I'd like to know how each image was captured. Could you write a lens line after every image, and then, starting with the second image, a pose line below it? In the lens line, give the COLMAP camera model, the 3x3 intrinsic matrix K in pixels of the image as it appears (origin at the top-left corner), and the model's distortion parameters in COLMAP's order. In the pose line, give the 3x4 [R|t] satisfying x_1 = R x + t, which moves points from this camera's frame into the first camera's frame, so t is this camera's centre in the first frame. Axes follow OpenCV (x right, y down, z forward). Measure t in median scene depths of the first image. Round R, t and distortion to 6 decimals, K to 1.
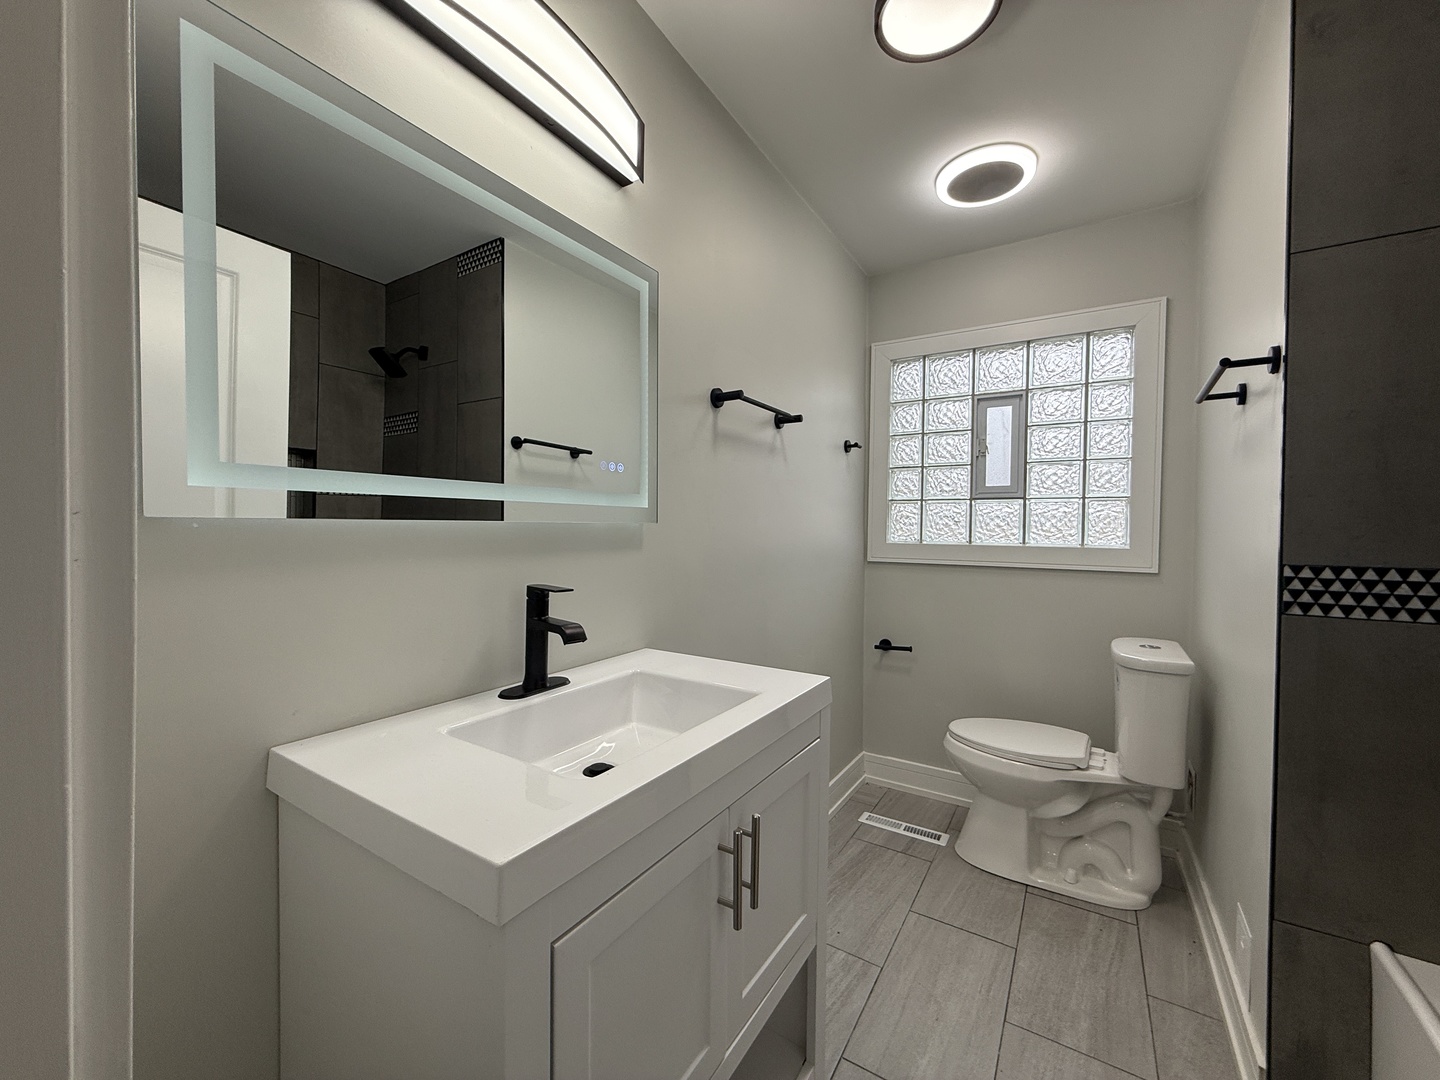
lens RADIAL K [[574.6, 0, 715.9], [0, 574.6, 539.2], [0, 0, 1]] dist [0.000049, -0.000086]
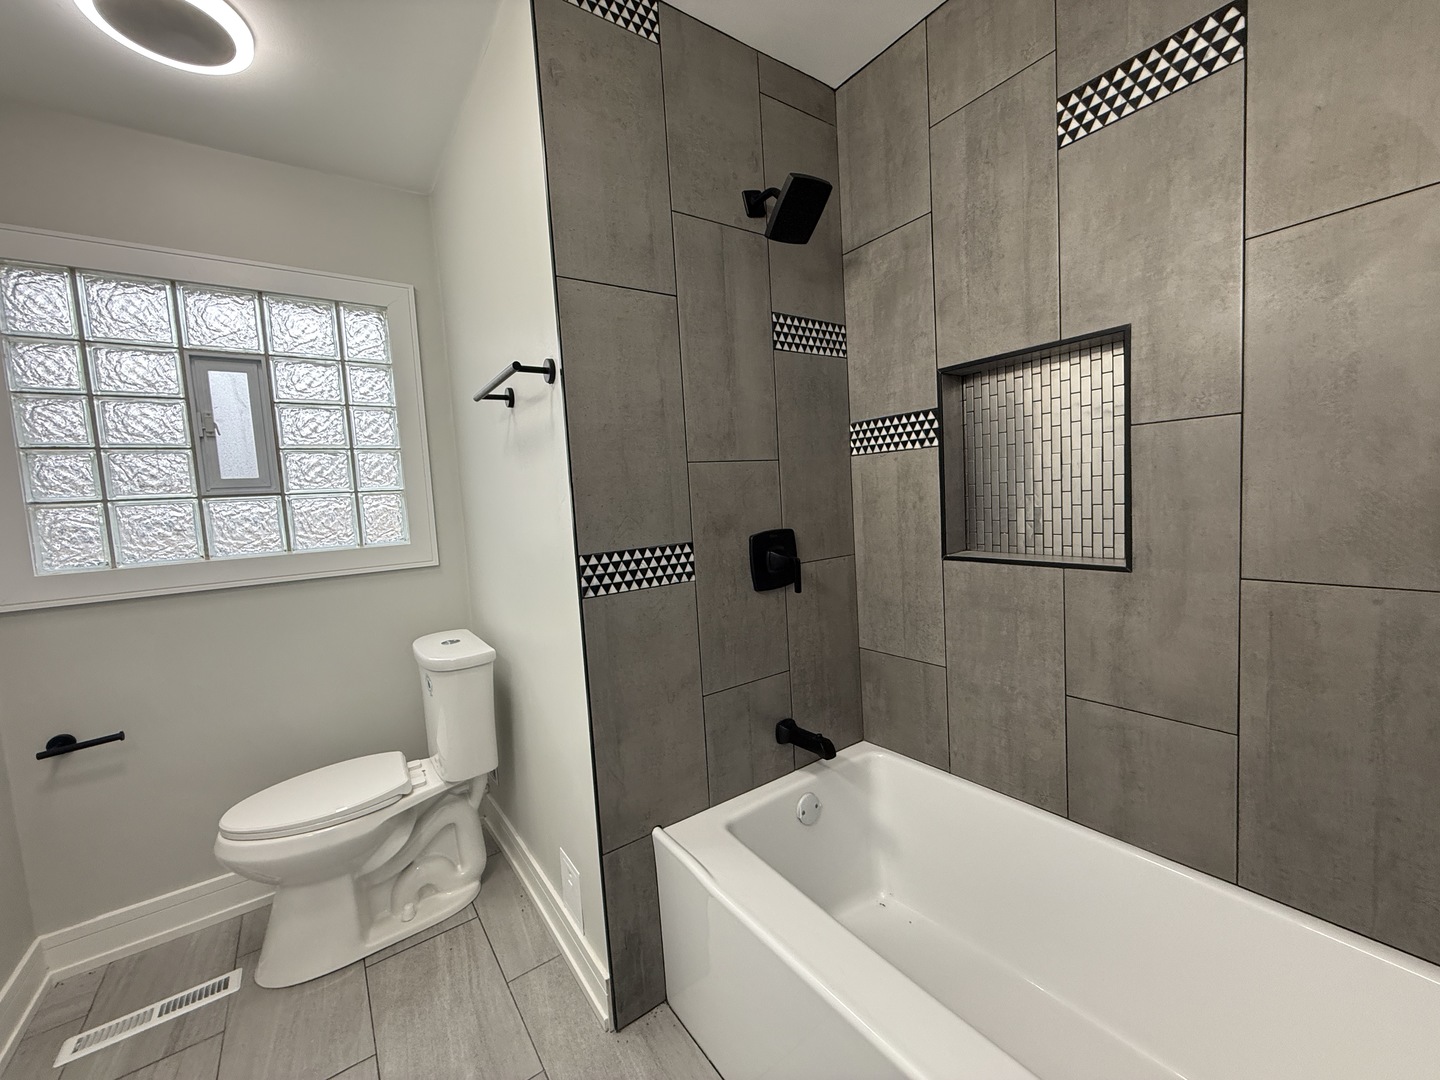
lens RADIAL K [[574.6, 0, 715.9], [0, 574.6, 539.2], [0, 0, 1]] dist [0.000049, -0.000086]
pose [[0.369331, -0.107190, 0.923095, 0.019878], [0.077868, 0.993402, 0.084199, -0.031103], [-0.926030, 0.040783, 0.375241, 0.157978]]
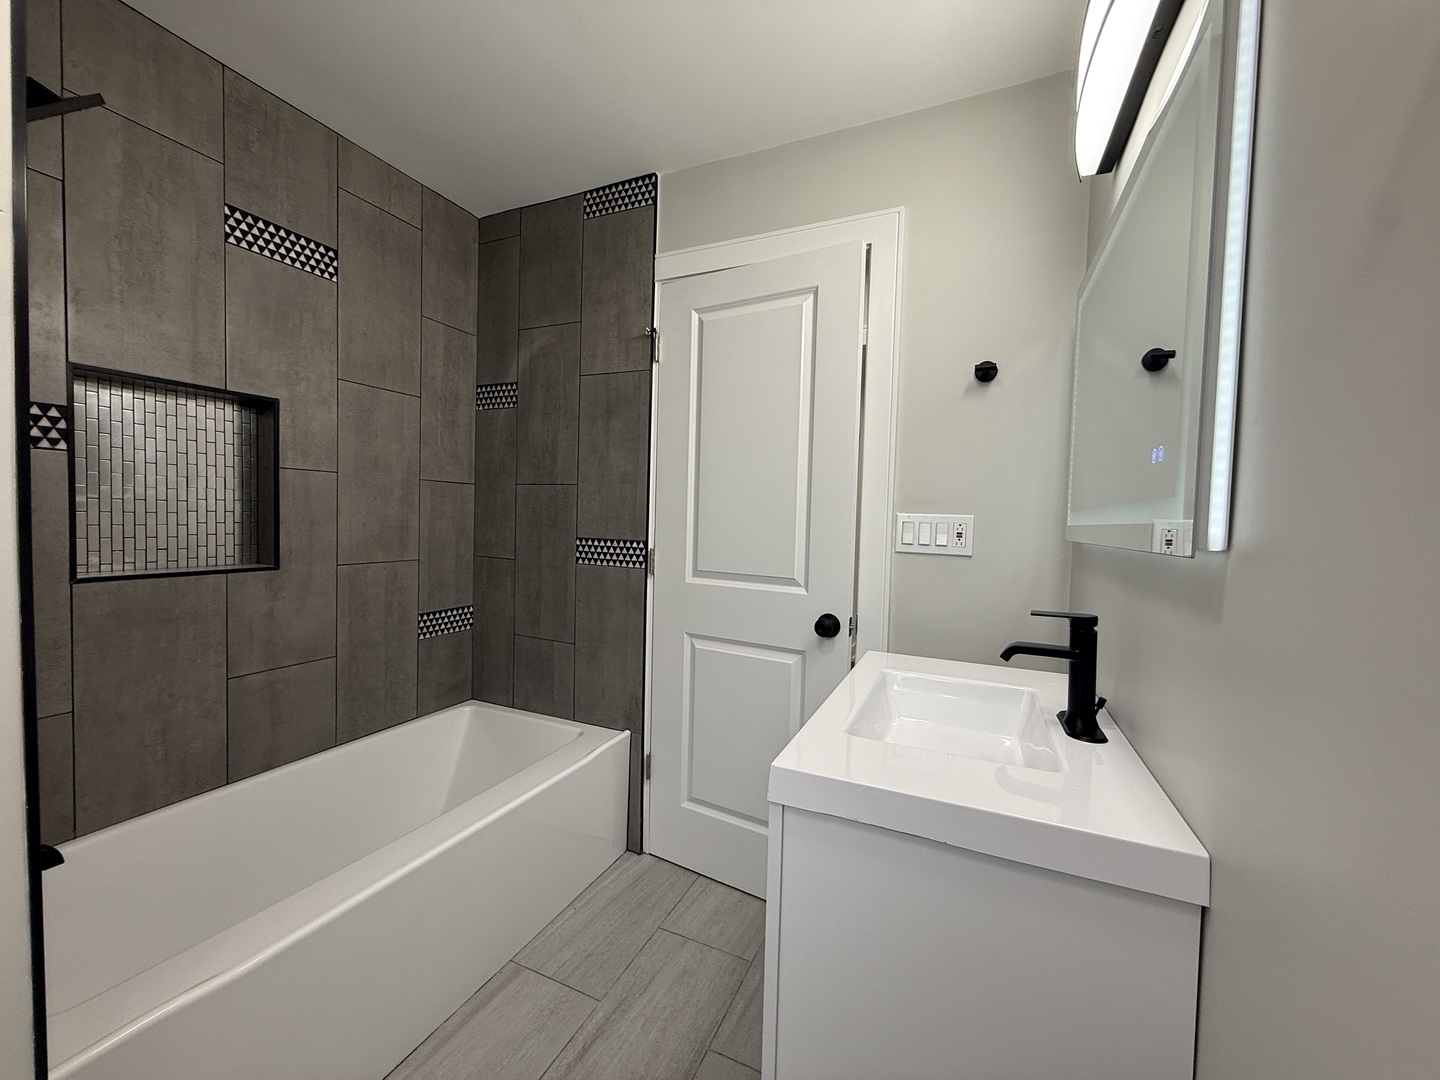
lens RADIAL K [[574.6, 0, 715.9], [0, 574.6, 539.2], [0, 0, 1]] dist [0.000049, -0.000086]
pose [[-0.988913, -0.030558, -0.145314, 0.078453], [-0.038993, 0.997694, 0.055555, -0.031131], [0.143282, 0.060606, -0.987825, 0.392643]]
